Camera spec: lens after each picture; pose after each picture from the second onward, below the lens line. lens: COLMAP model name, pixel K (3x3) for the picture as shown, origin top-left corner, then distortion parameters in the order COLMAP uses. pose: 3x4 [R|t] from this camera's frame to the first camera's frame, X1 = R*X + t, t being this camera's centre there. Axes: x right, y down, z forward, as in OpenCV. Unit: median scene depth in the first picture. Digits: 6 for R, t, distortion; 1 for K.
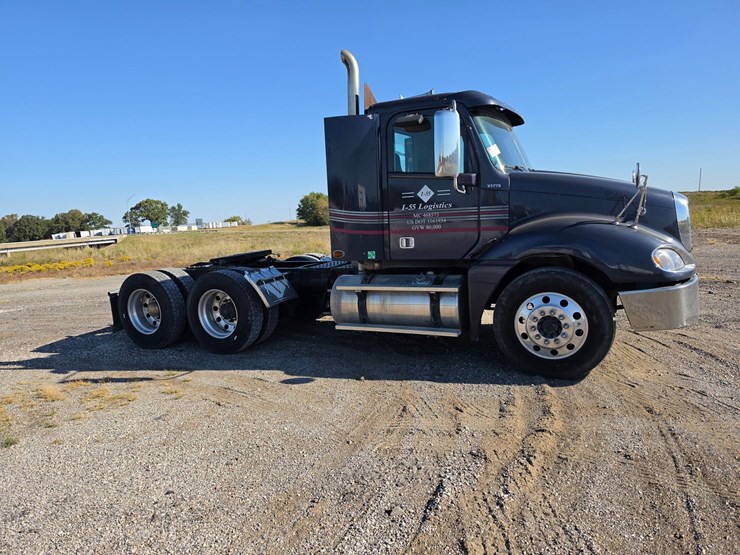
lens RADIAL K [[503.1, 0, 368.3], [0, 503.1, 278.8], [0, 0, 1]] dist [0.096538, -0.136196]
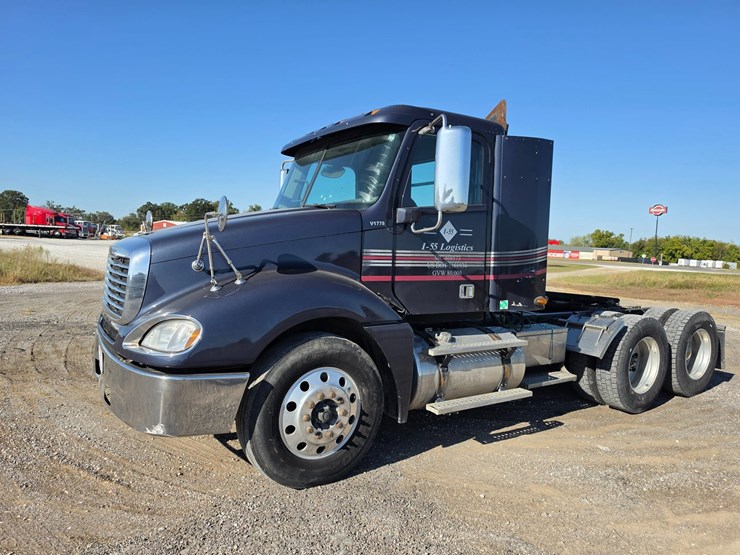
lens RADIAL K [[517.3, 0, 349.0], [0, 517.3, 278.6], [0, 0, 1]] dist [0.065744, -0.000841]
pose [[-0.532884, 0.098656, -0.840417, 1.064070], [-0.117681, 0.974888, 0.189060, -0.292104], [0.837965, 0.199648, -0.507893, 1.635540]]
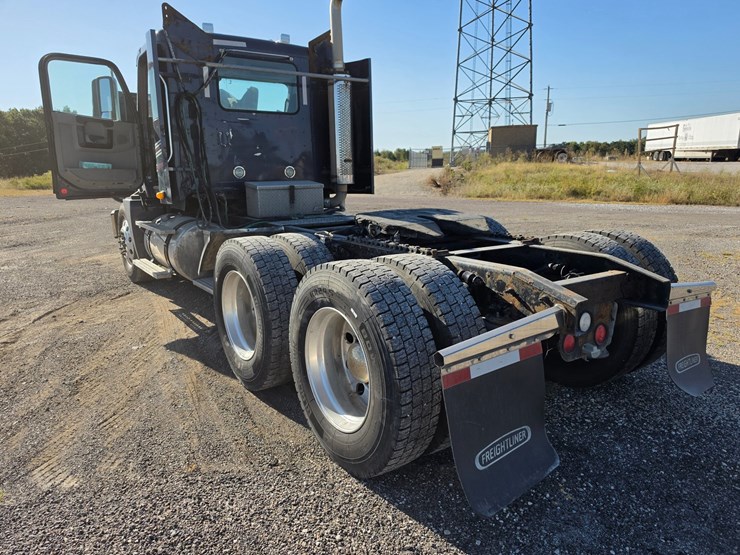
lens RADIAL K [[514.5, 0, 365.5], [0, 514.5, 281.9], [0, 0, 1]] dist [0.062849, -0.086531]
pose [[-0.871384, -0.037350, 0.489178, -0.649565], [0.132303, 0.942267, 0.307619, -0.214162], [-0.472426, 0.332774, -0.816134, 2.108556]]
